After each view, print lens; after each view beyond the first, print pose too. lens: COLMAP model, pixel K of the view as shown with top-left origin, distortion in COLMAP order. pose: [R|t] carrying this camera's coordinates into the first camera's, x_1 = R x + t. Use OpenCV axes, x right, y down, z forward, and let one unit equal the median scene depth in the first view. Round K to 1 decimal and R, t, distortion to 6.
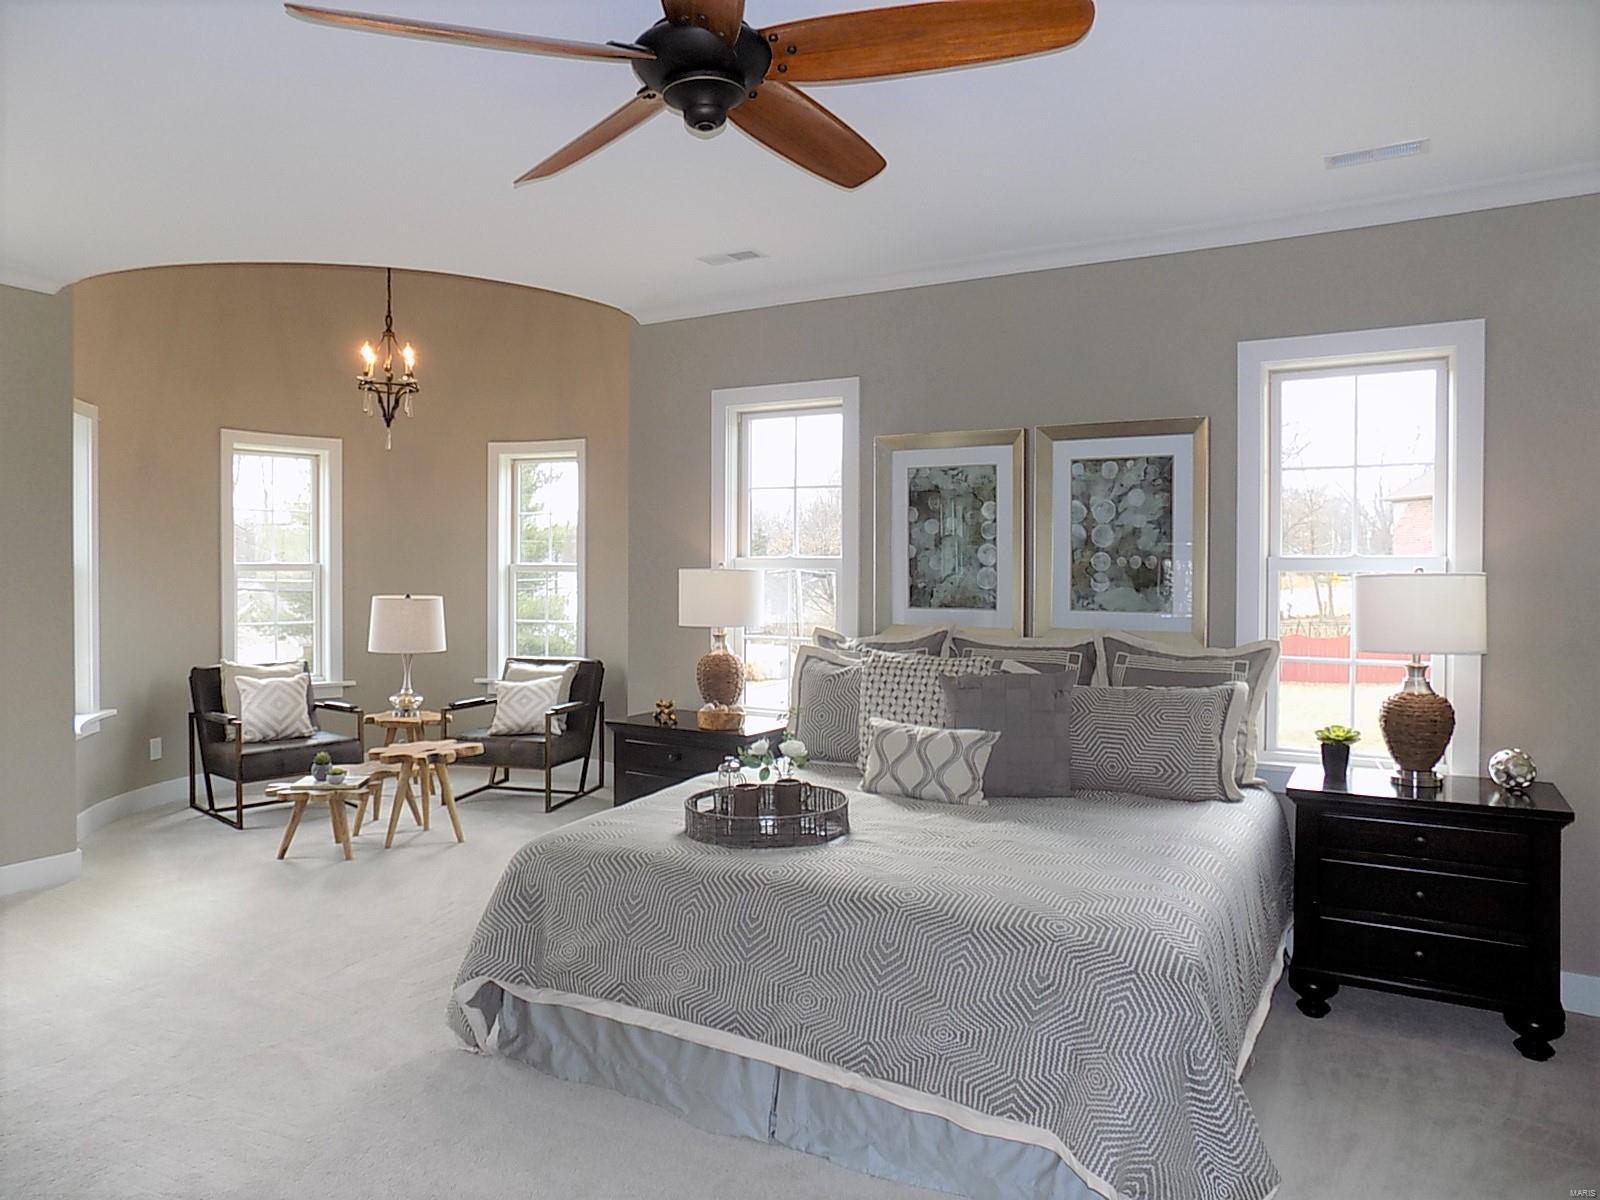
lens RADIAL K [[1075.7, 0, 889.1], [0, 1075.7, 595.5], [0, 0, 1]] dist [-0.051232, 0.068453]
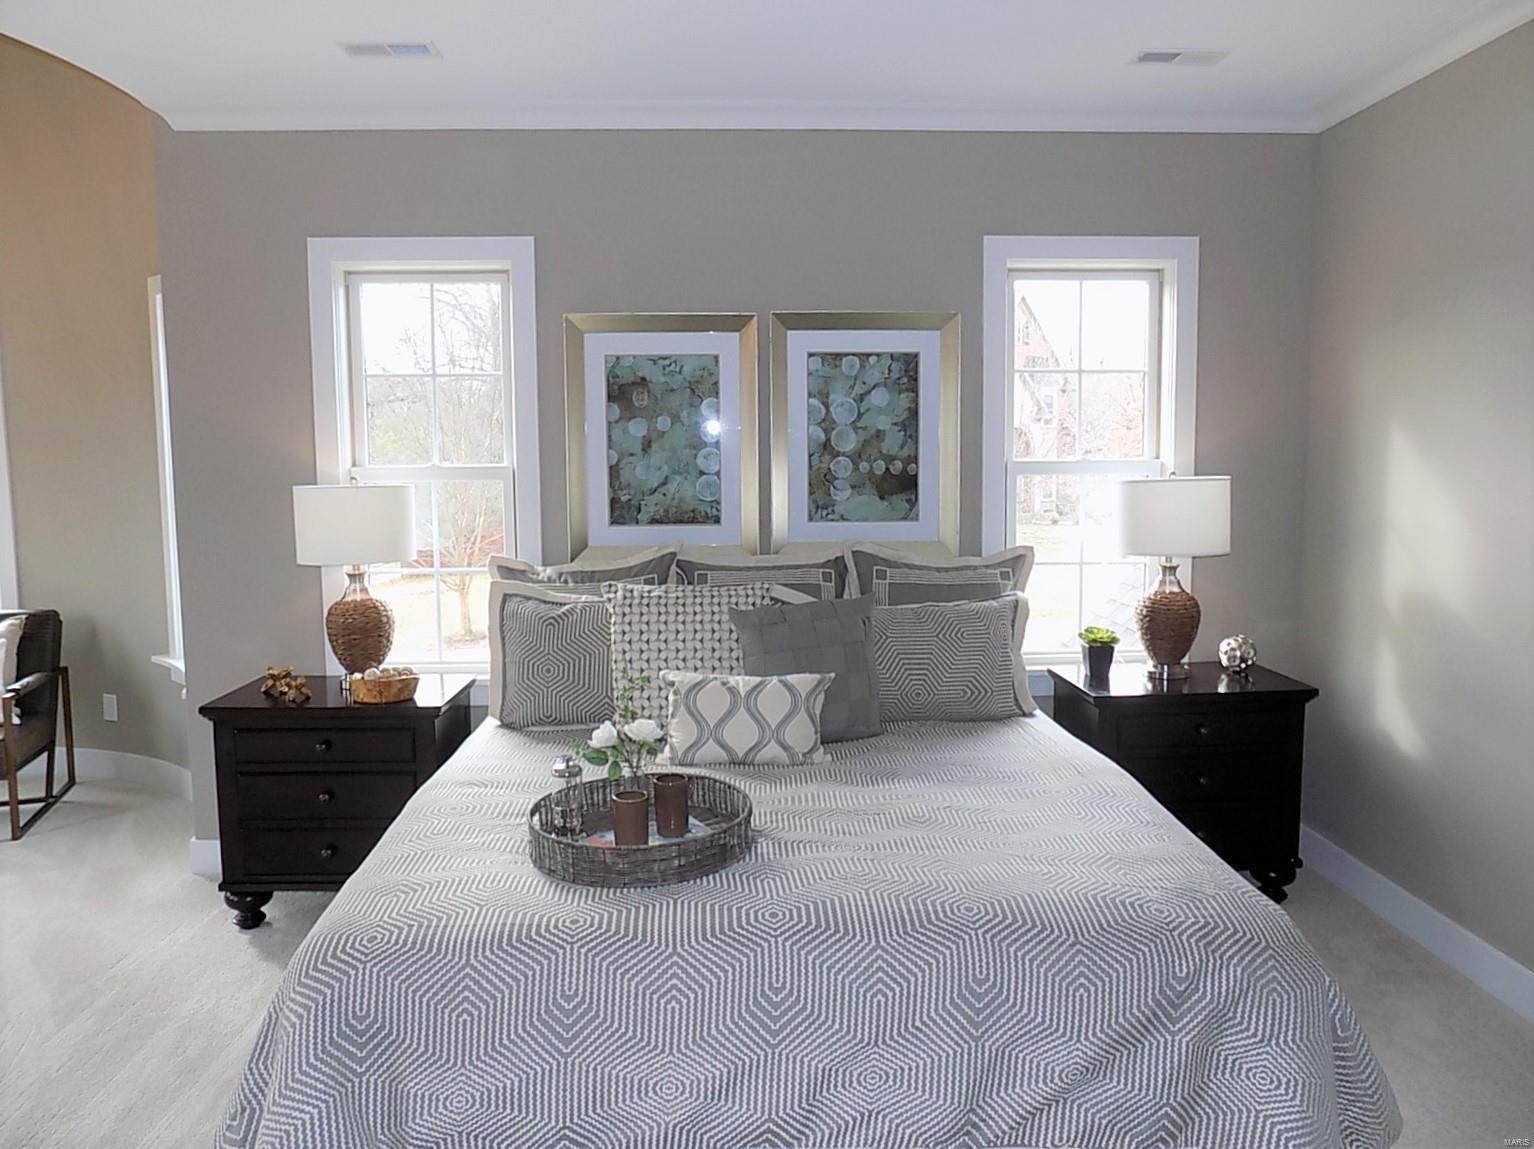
lens RADIAL K [[1028.0, 0, 772.5], [0, 1028.0, 561.3], [0, 0, 1]] dist [-0.078637, 0.069750]
pose [[0.863334, -0.062336, 0.500768, -0.293379], [0.023839, 0.996271, 0.082918, -0.025967], [-0.504069, -0.059649, 0.861601, 0.280289]]
